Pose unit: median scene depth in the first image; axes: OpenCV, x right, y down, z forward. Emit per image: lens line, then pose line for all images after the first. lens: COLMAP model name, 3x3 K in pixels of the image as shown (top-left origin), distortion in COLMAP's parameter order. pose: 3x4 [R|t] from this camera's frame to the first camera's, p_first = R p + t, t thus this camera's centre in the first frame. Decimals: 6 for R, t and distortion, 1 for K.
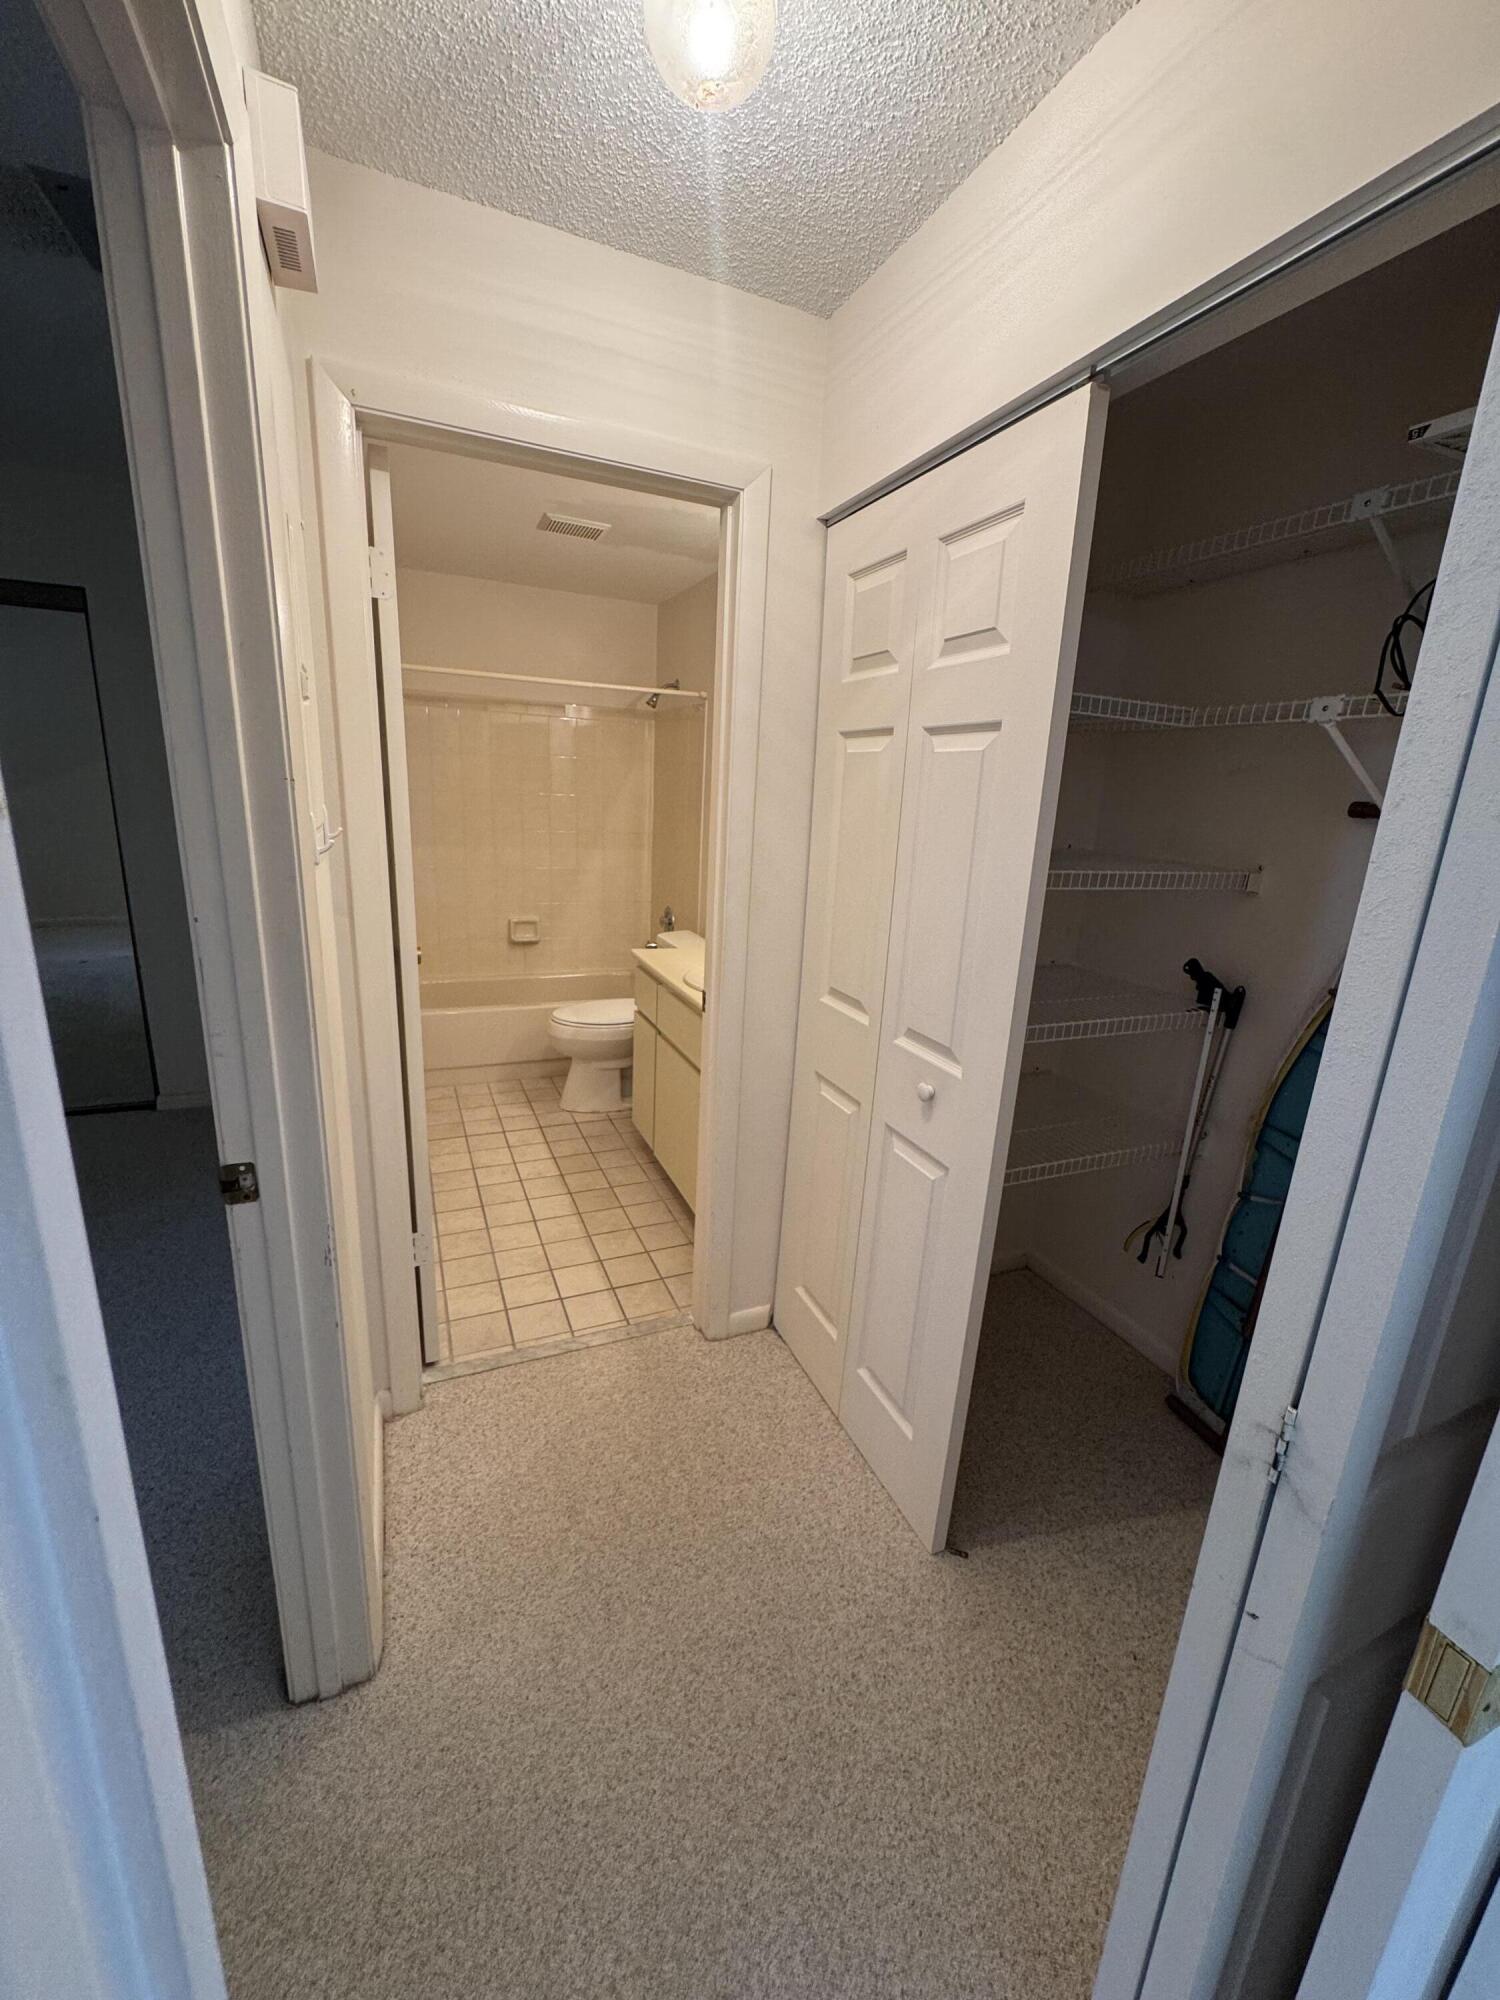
lens RADIAL K [[792.3, 0, 750.0], [0, 792.3, 1000.0], [0, 0, 1]] dist [0.003380, 0.000039]
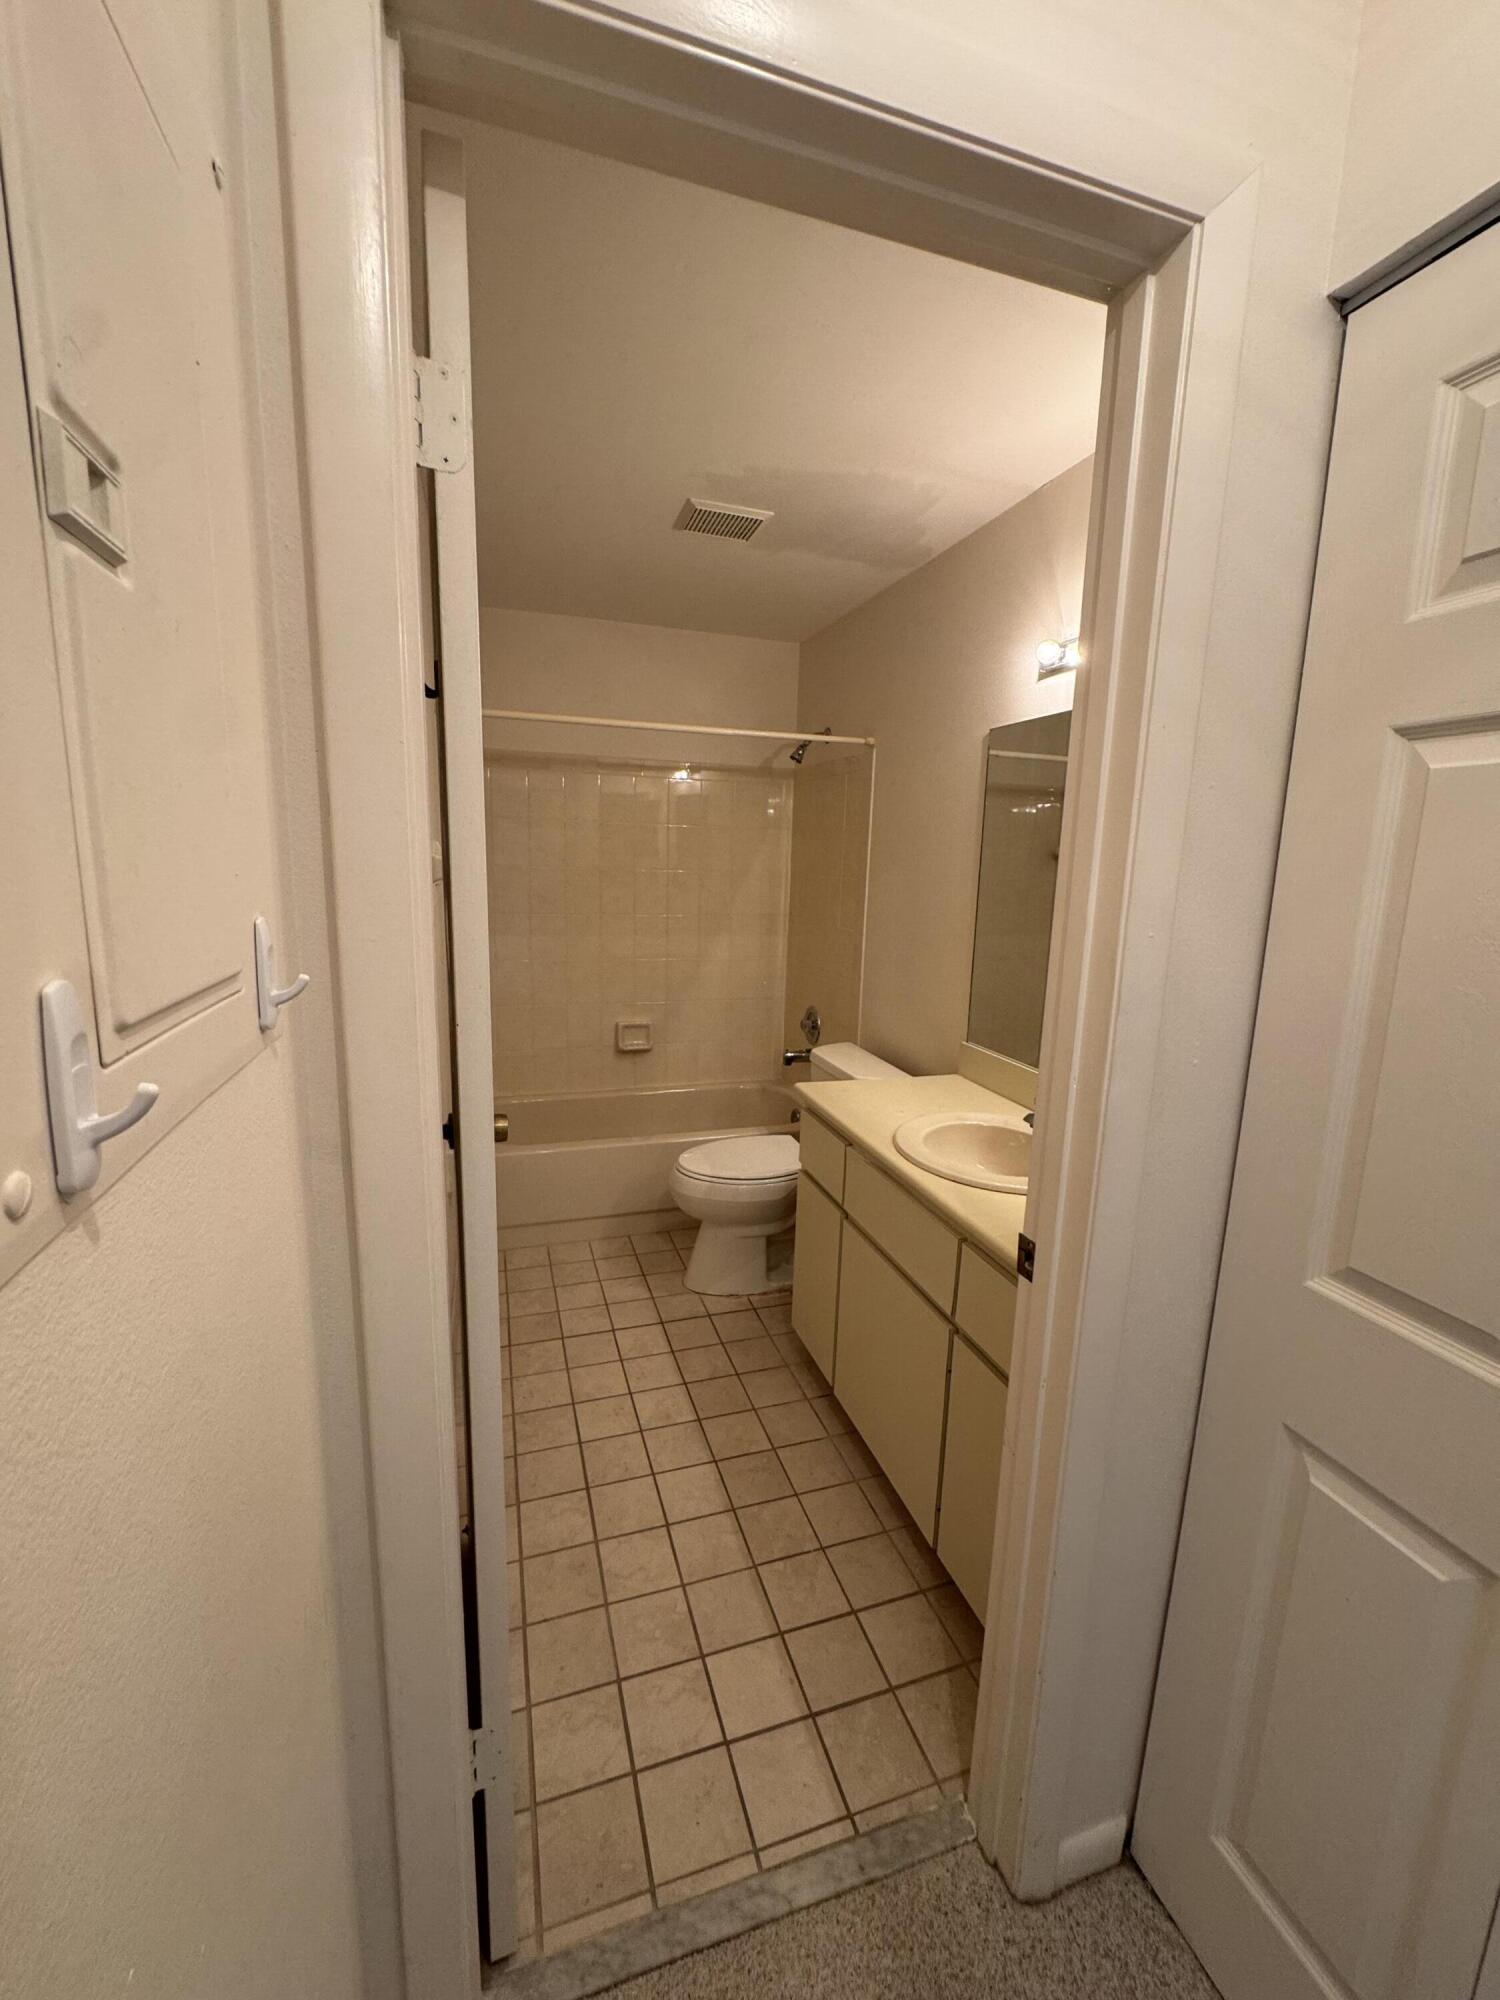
lens RADIAL K [[792.3, 0, 750.0], [0, 792.3, 1000.0], [0, 0, 1]] dist [0.003380, 0.000039]
pose [[0.994658, -0.006363, -0.103031, -0.119486], [-0.002657, 0.996190, -0.087171, -0.078601], [0.103193, 0.086979, 0.990851, 0.292220]]
